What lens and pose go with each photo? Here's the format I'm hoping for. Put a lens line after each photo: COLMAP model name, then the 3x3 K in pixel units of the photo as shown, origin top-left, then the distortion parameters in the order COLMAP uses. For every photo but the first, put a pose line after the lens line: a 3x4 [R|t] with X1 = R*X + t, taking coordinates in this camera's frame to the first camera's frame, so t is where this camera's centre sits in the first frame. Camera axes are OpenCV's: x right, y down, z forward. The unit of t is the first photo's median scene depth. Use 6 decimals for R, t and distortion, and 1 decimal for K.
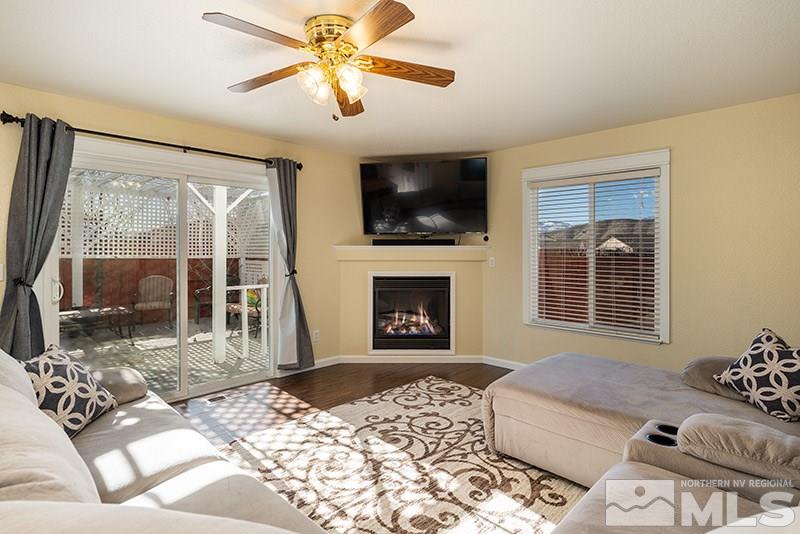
lens RADIAL K [[411.5, 0, 399.7], [0, 411.5, 264.1], [0, 0, 1]] dist [-0.005429, 0.000306]
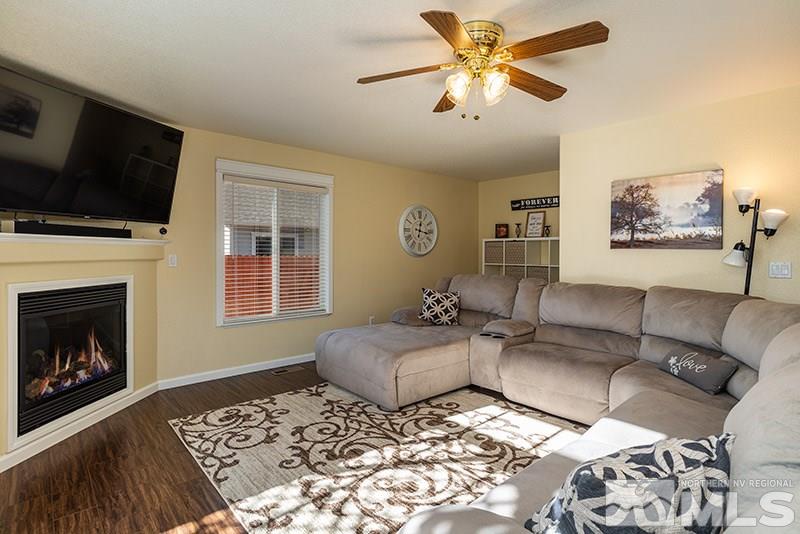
lens RADIAL K [[411.5, 0, 399.1], [0, 411.5, 259.9], [0, 0, 1]] dist [-0.005429, 0.000306]
pose [[0.064360, -0.023094, 0.997659, -0.817118], [0.025628, 0.999441, 0.021482, -0.017637], [-0.997598, 0.024186, 0.064916, 0.738764]]
